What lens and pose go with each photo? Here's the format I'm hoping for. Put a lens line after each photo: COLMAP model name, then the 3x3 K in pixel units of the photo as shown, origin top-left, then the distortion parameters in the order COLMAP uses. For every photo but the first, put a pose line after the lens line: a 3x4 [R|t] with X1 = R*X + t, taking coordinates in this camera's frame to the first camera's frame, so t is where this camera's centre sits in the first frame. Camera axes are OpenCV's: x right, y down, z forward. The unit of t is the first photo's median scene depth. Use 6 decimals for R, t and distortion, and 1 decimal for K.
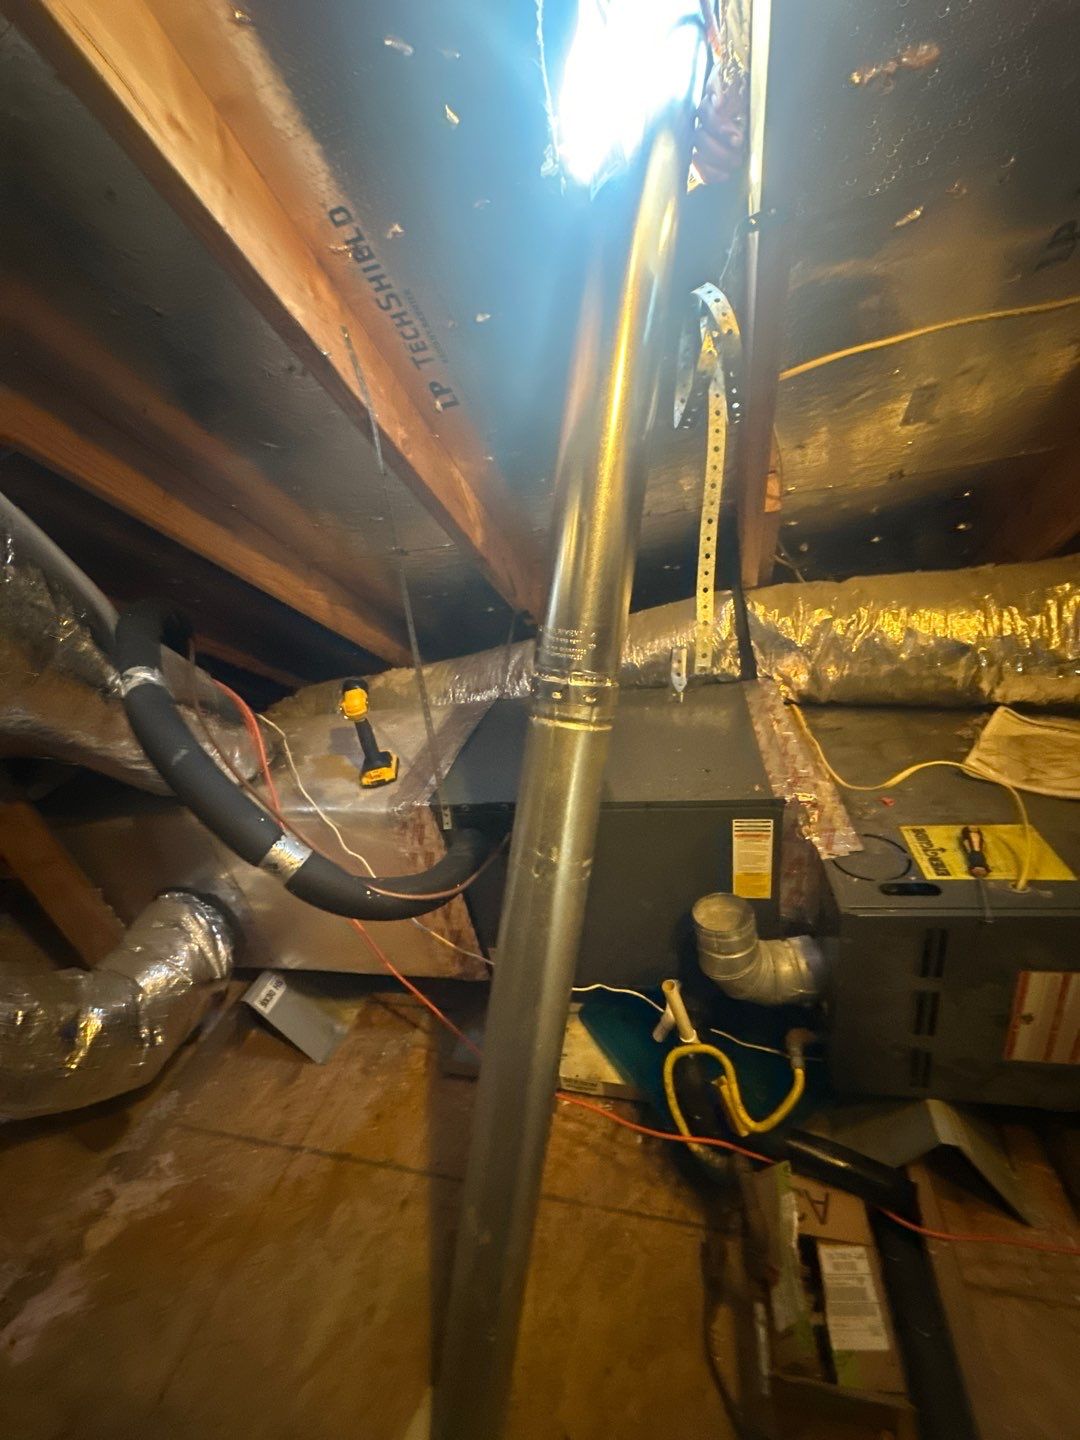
lens RADIAL K [[572.6, 0, 540.0], [0, 572.6, 720.0], [0, 0, 1]] dist [-0.002686, 0.000683]
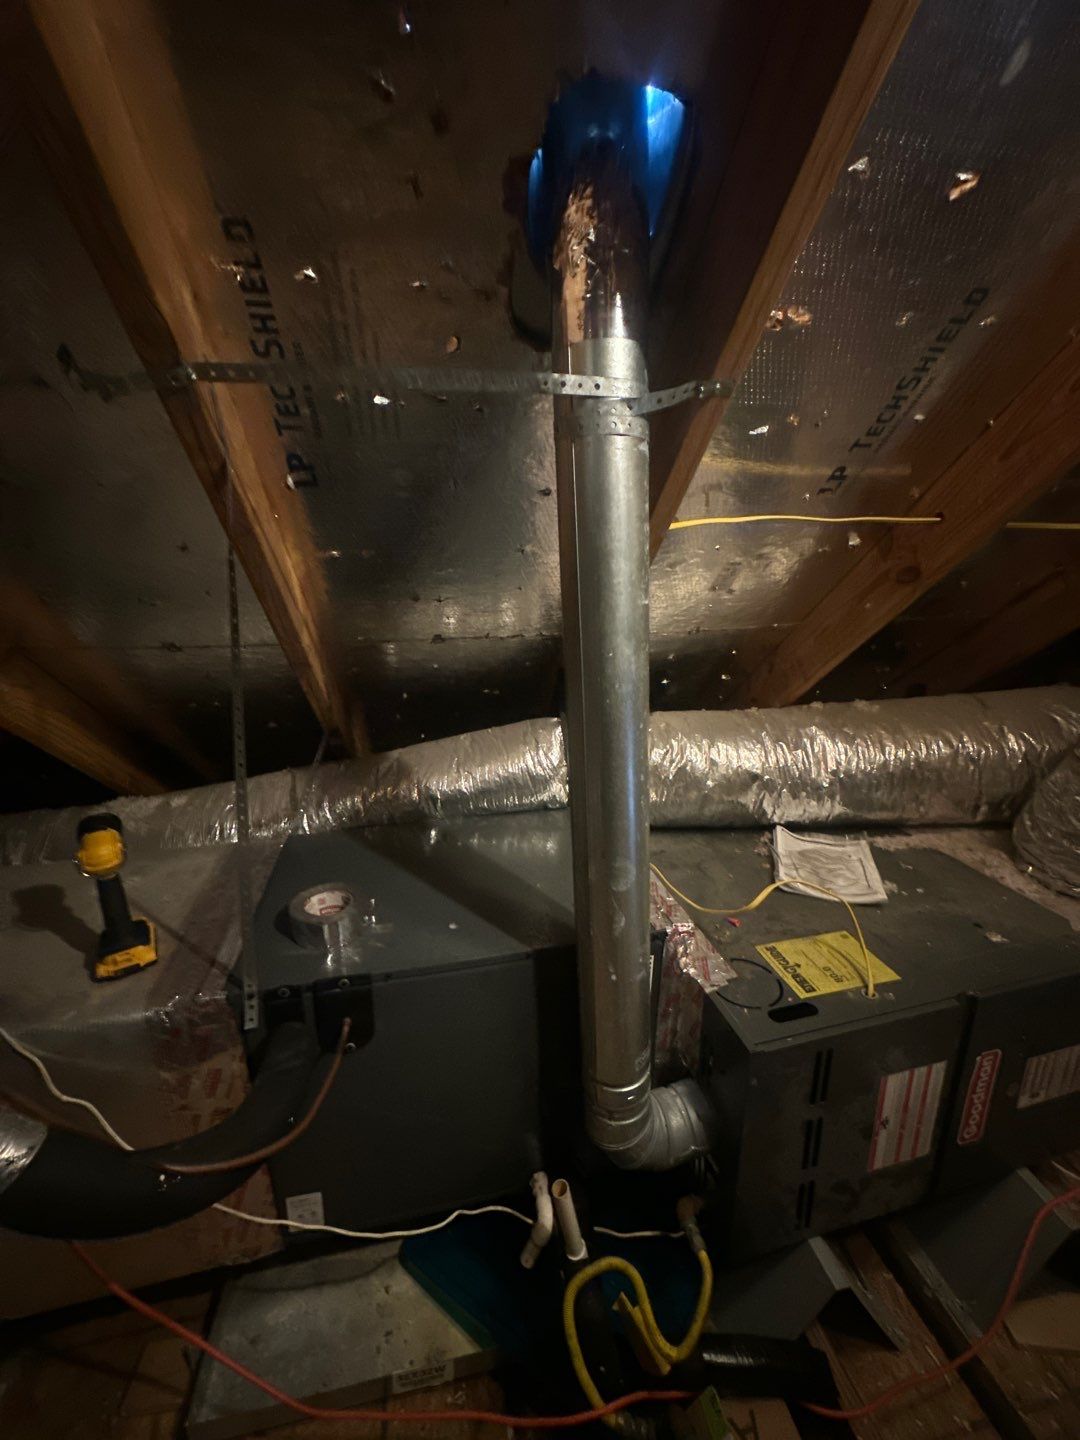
lens RADIAL K [[572.6, 0, 540.0], [0, 572.6, 720.0], [0, 0, 1]] dist [-0.002686, 0.000683]
pose [[0.891424, 0.052221, 0.450151, -0.189106], [0.045829, 0.977857, -0.204194, -0.020426], [-0.450847, 0.202653, 0.869292, 0.162651]]
